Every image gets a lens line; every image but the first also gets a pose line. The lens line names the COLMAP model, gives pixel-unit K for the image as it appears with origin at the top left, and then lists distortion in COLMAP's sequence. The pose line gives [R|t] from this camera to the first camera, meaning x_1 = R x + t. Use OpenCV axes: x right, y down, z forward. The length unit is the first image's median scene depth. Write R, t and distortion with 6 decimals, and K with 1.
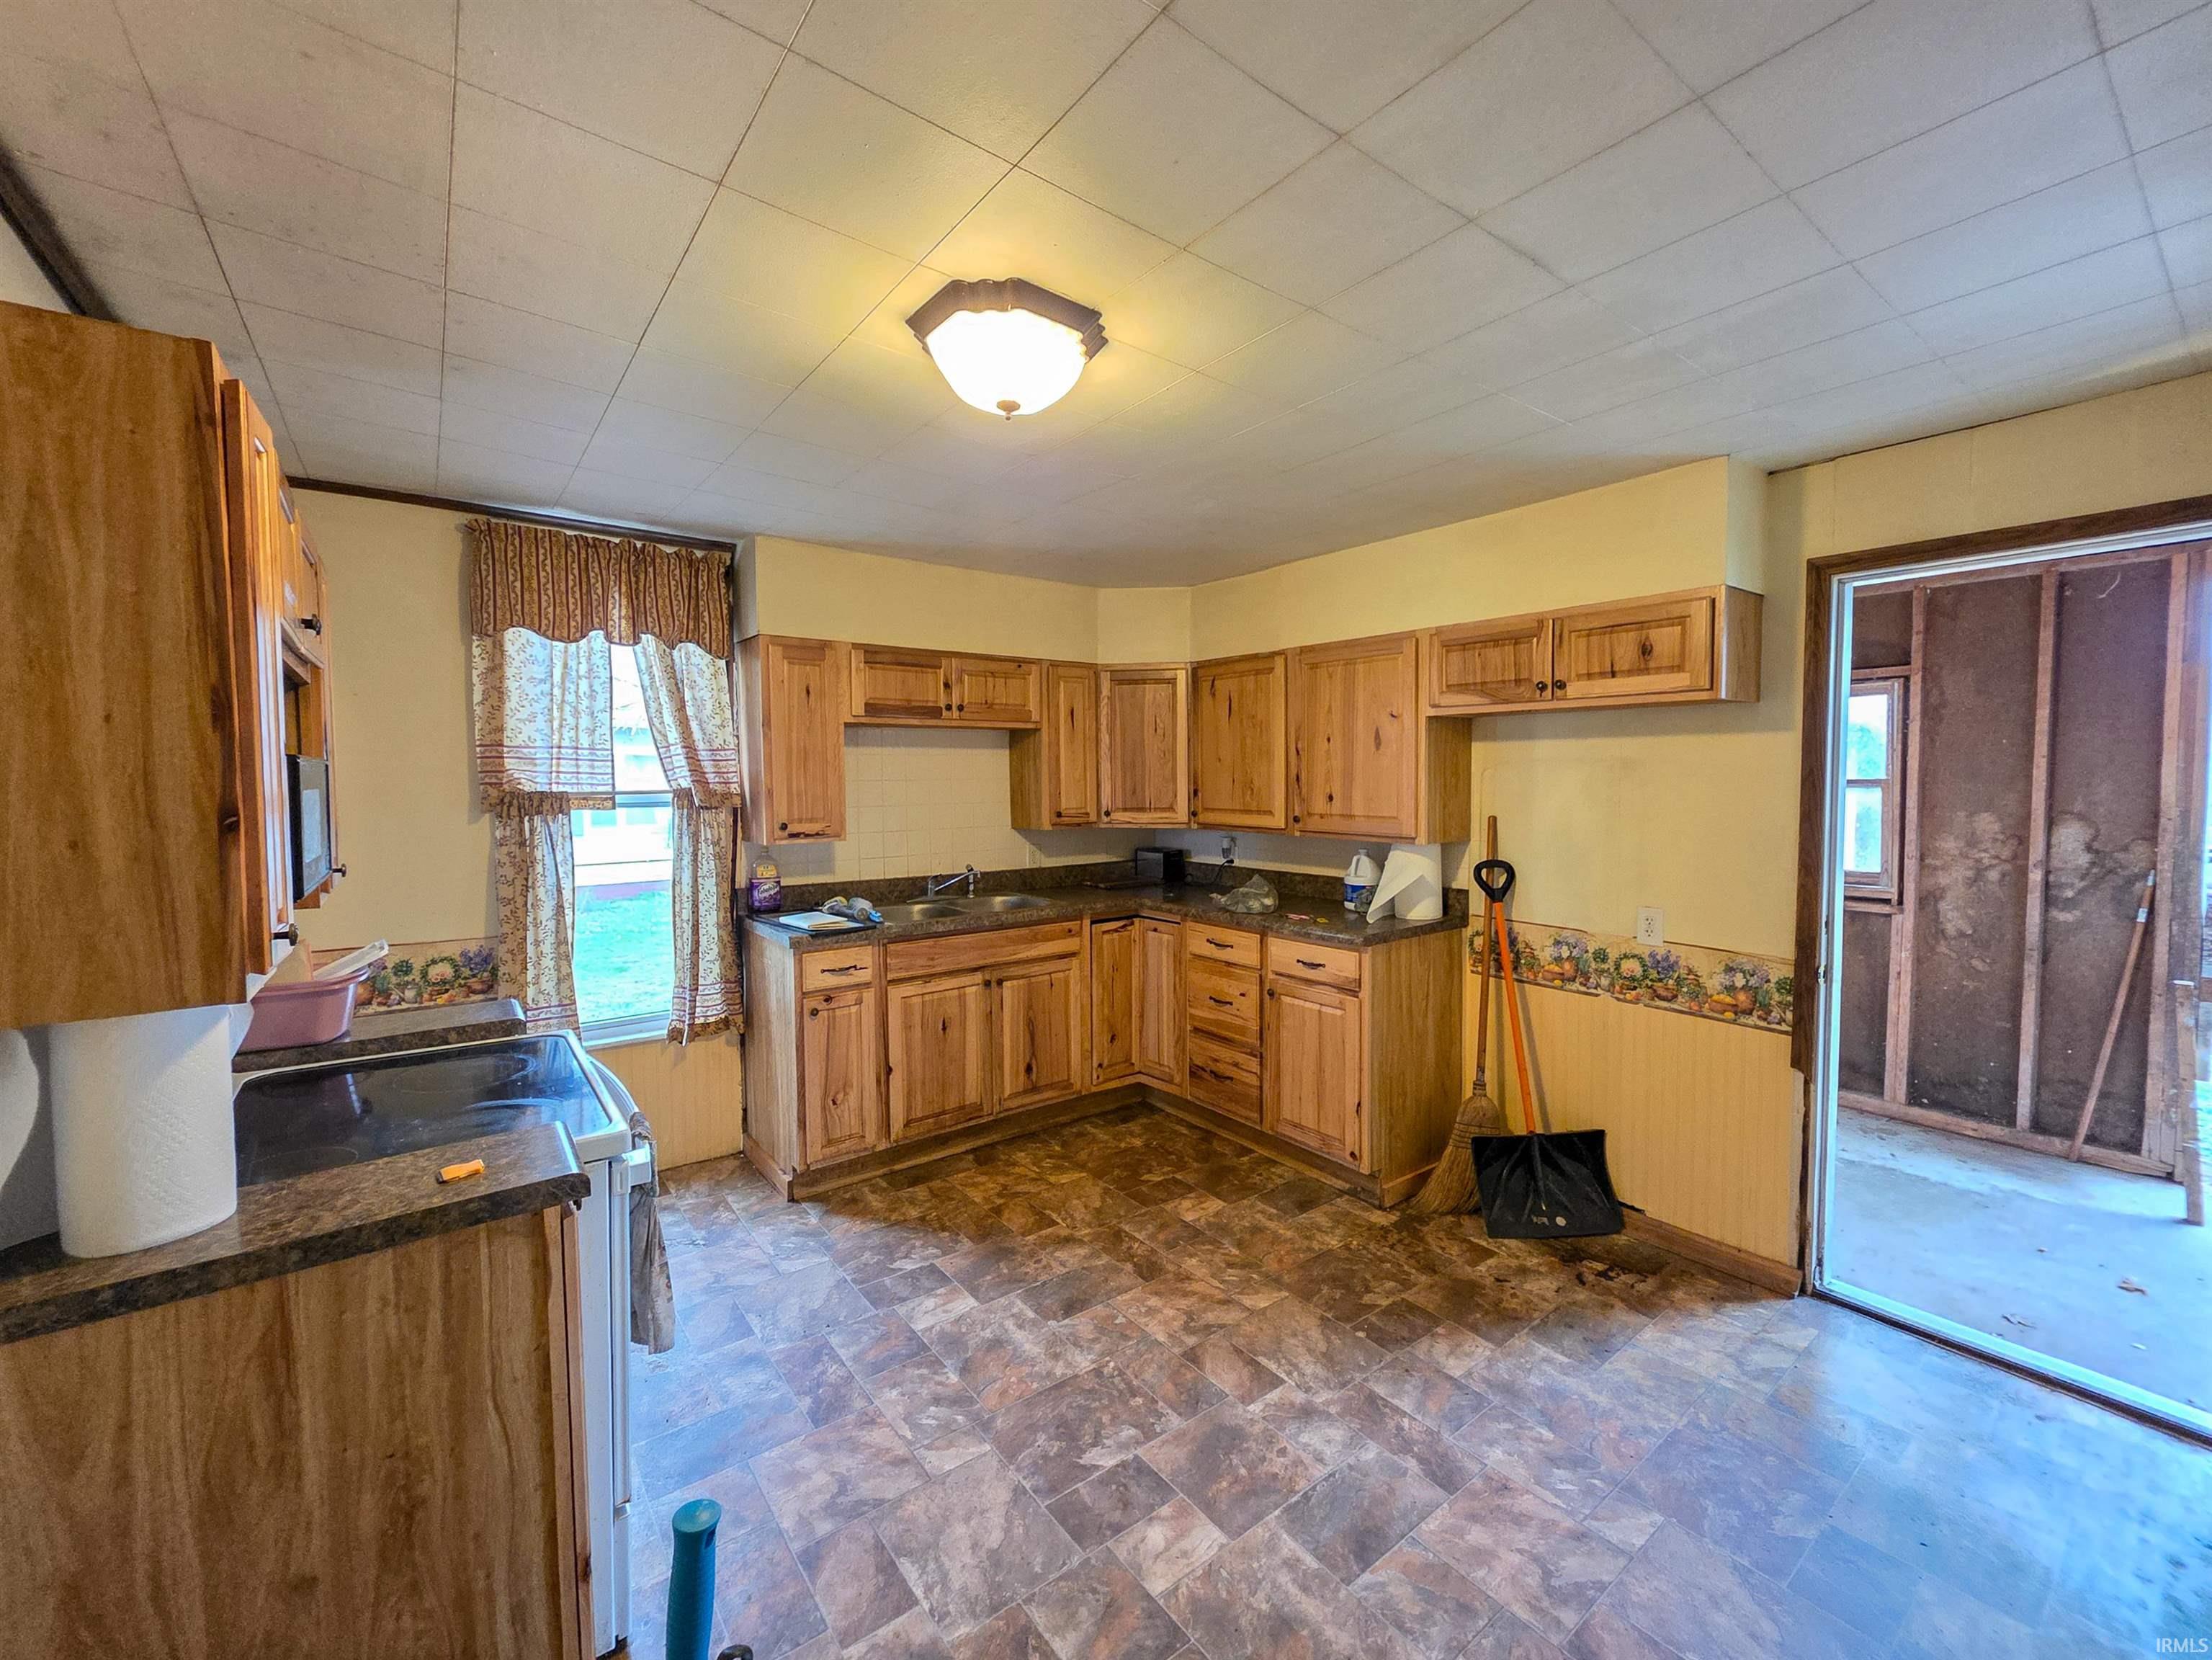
lens RADIAL K [[891.7, 0, 1107.0], [0, 891.7, 832.9], [0, 0, 1]] dist [-0.000161, 0.000349]
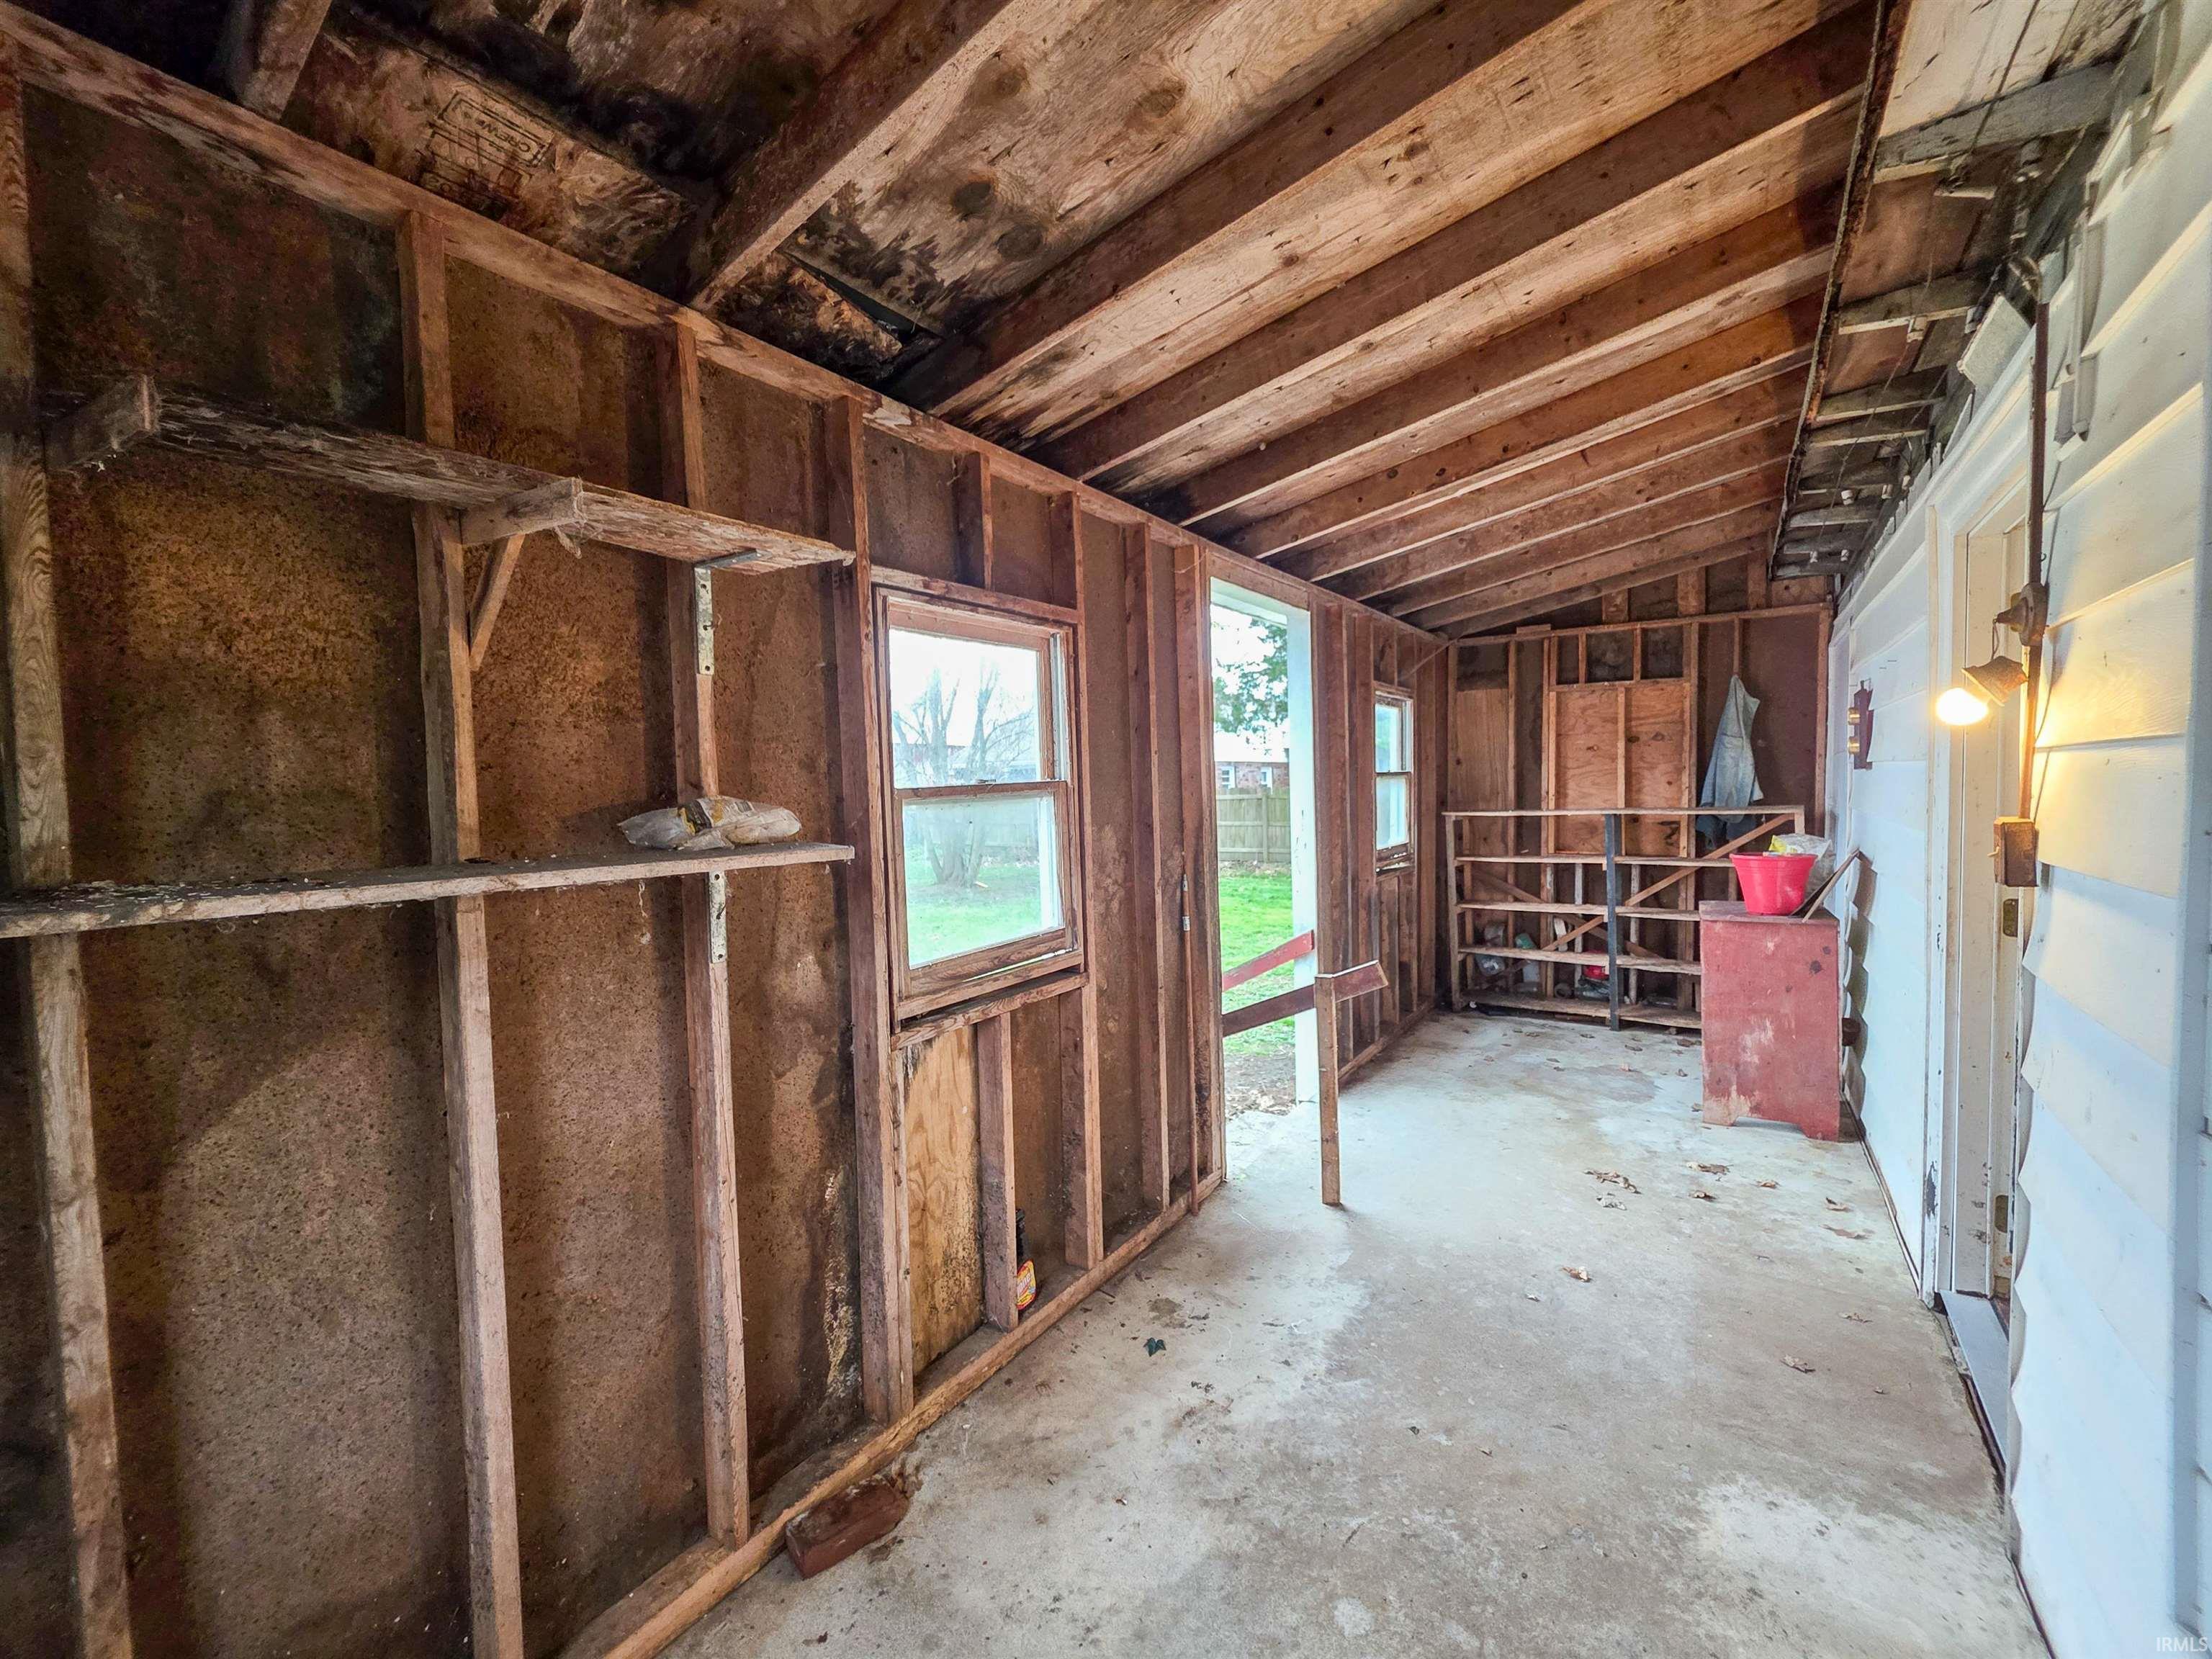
lens RADIAL K [[891.5, 0, 1110.3], [0, 891.5, 818.7], [0, 0, 1]] dist [-0.000161, 0.000349]
pose [[-0.309749, -0.031037, 0.950312, 0.263131], [0.085881, 0.994469, 0.060471, -0.072343], [-0.946932, 0.100344, -0.305370, 1.206485]]
